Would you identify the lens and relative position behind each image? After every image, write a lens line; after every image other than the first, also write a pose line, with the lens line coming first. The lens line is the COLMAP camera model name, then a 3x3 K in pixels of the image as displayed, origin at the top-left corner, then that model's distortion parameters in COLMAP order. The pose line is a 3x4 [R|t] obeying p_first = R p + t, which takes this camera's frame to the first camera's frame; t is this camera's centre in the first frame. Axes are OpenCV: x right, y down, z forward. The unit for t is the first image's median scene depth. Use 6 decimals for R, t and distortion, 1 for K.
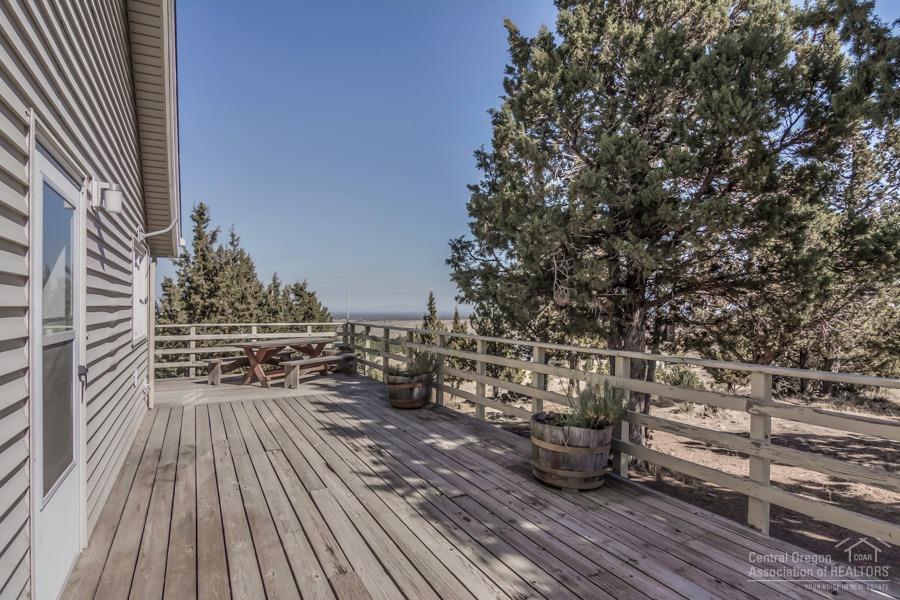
lens RADIAL K [[472.7, 0, 446.6], [0, 472.7, 306.0], [0, 0, 1]] dist [-0.000515, -0.000022]
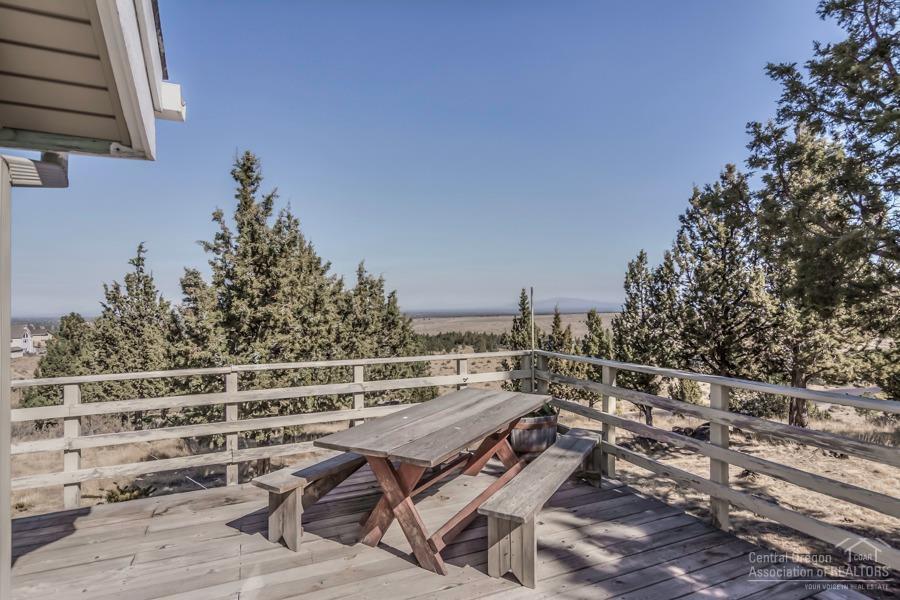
lens RADIAL K [[473.0, 0, 445.6], [0, 473.0, 300.7], [0, 0, 1]] dist [0.002364, -0.000707]
pose [[0.996108, -0.016767, -0.086534, -0.220179], [0.016239, 0.999845, -0.006799, -0.013186], [0.086634, 0.005367, 0.996226, 0.425200]]
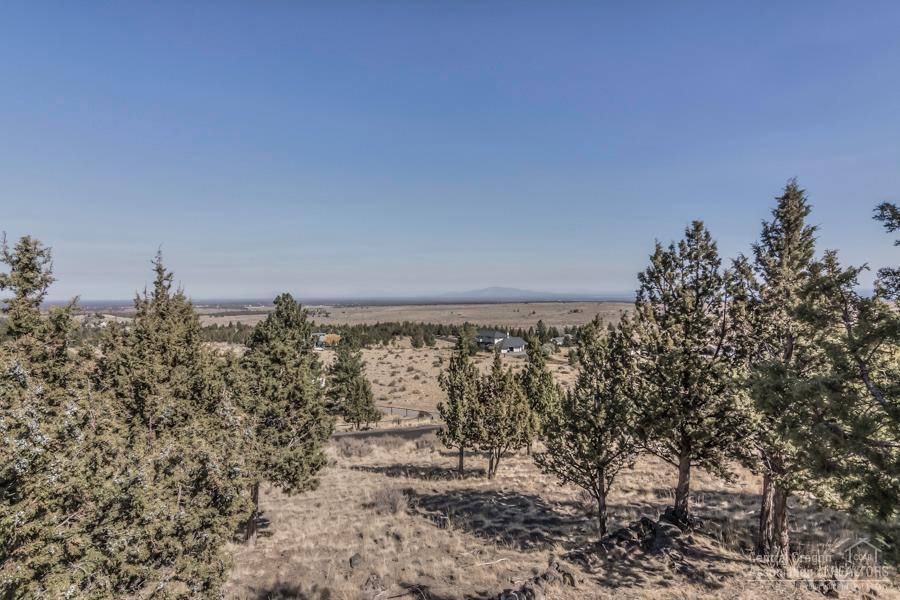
lens RADIAL K [[473.0, 0, 445.1], [0, 473.0, 303.5], [0, 0, 1]] dist [0.002364, -0.000707]
pose [[0.999037, -0.009395, 0.042863, -0.204276], [0.008502, 0.999744, 0.020984, -0.180802], [-0.043049, -0.020599, 0.998861, 0.634059]]
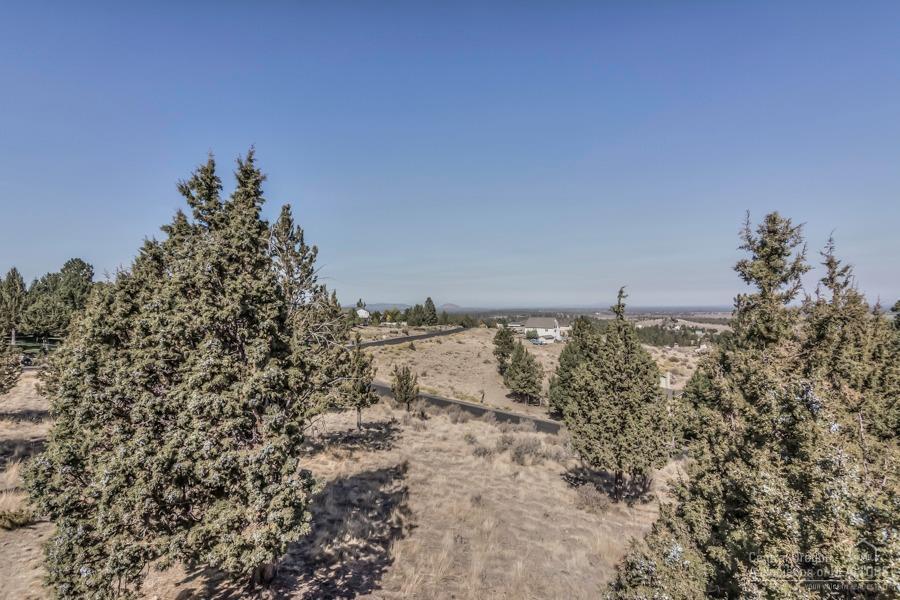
lens RADIAL K [[473.0, 0, 454.5], [0, 473.0, 300.4], [0, 0, 1]] dist [0.002364, -0.000707]
pose [[0.516773, -0.008513, -0.856080, -0.391048], [0.006215, 0.999962, -0.006192, -0.174597], [0.856100, -0.002121, 0.516806, 0.717545]]
